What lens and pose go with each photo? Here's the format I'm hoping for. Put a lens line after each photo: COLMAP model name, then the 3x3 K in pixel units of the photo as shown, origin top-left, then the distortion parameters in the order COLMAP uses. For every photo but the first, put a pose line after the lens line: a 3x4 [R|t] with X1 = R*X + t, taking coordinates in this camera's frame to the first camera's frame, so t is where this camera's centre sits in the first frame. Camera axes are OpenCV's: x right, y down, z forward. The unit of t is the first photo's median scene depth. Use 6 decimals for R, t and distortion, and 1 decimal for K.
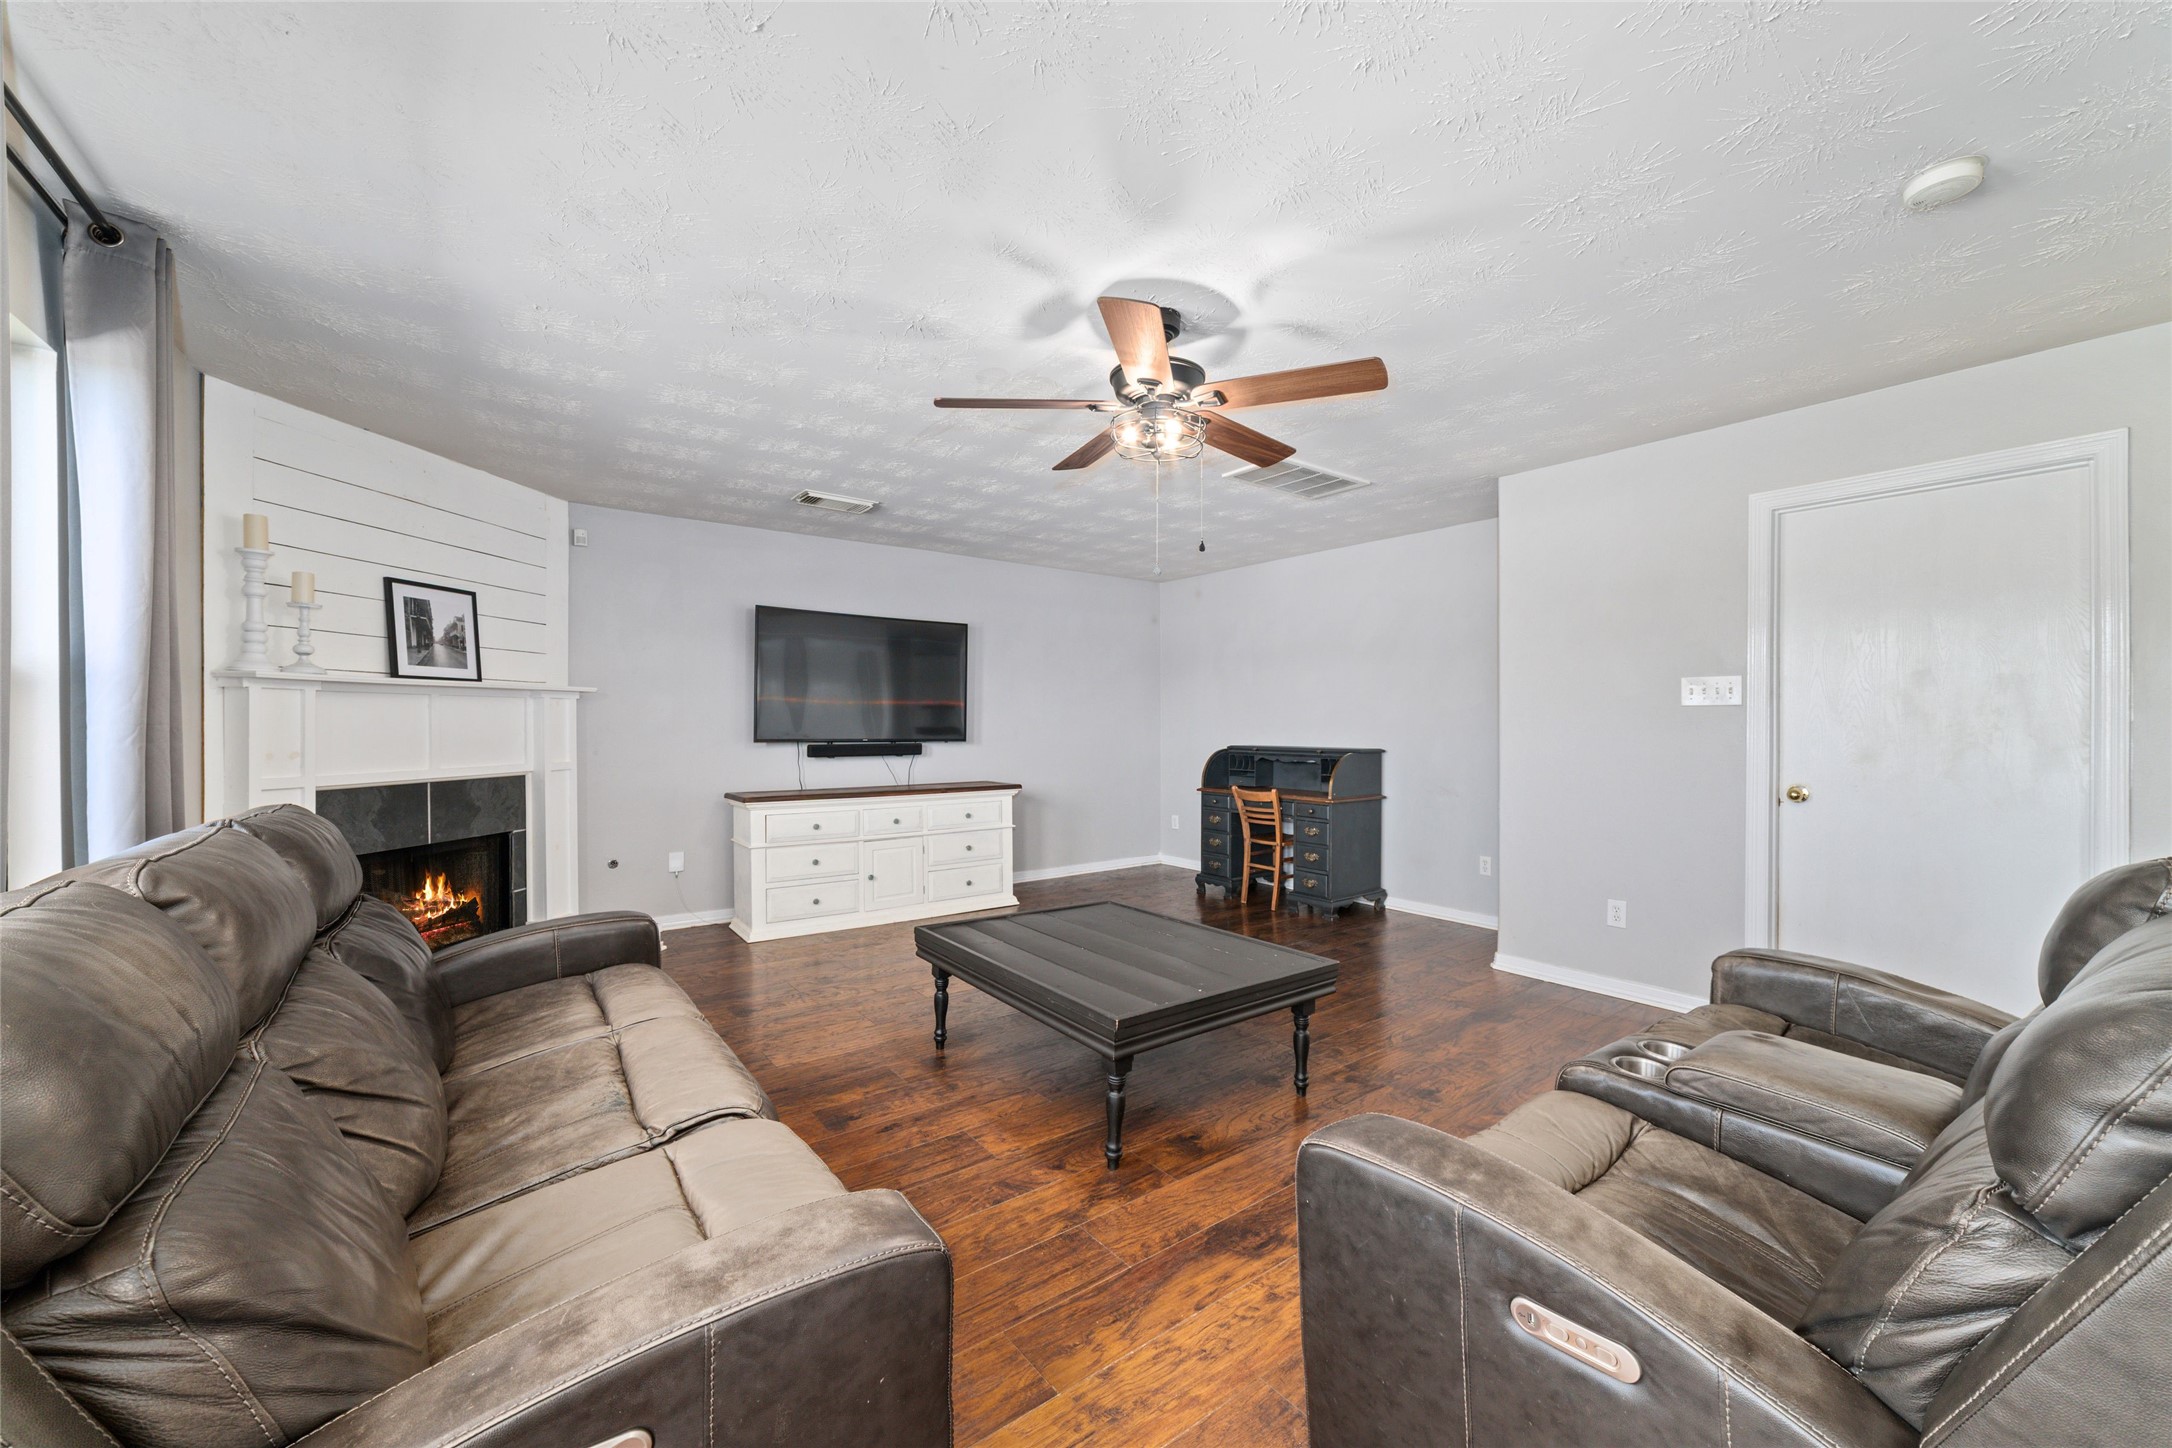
lens RADIAL K [[831.2, 0, 1092.4], [0, 831.2, 724.8], [0, 0, 1]] dist [-0.016378, 0.004467]
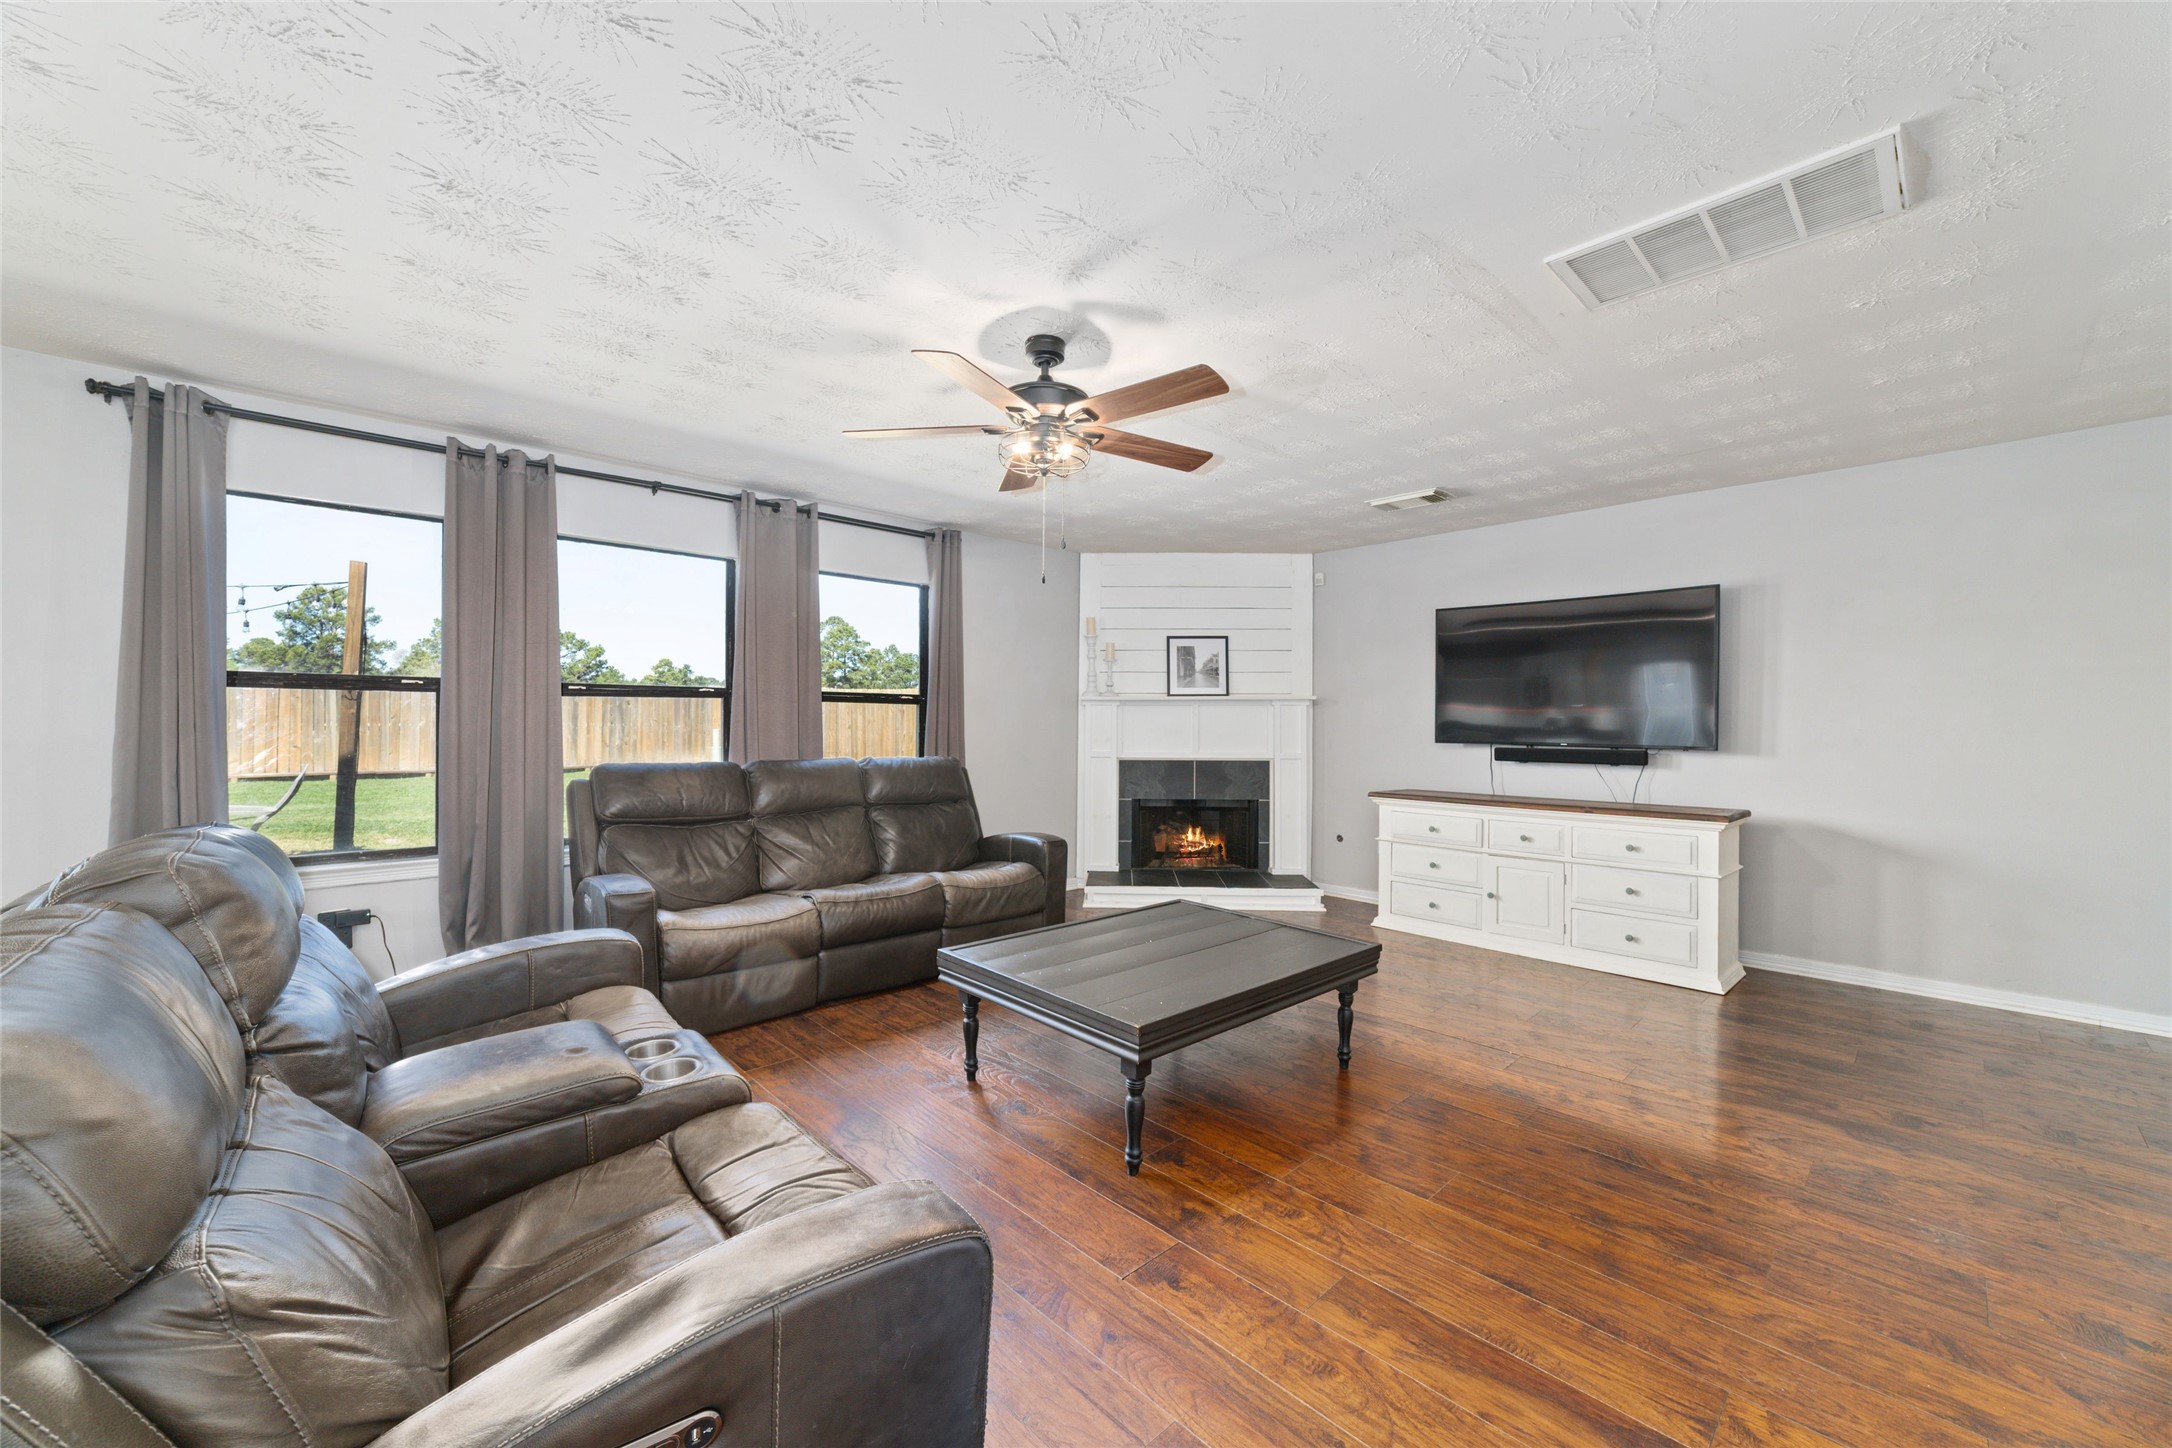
lens RADIAL K [[831.2, 0, 1092.4], [0, 831.2, 724.8], [0, 0, 1]] dist [-0.016378, 0.004467]
pose [[0.109506, 0.000592, -0.993986, 0.655743], [-0.006505, 0.999979, -0.000121, 0.002049], [0.993965, 0.006479, 0.109508, 0.536608]]
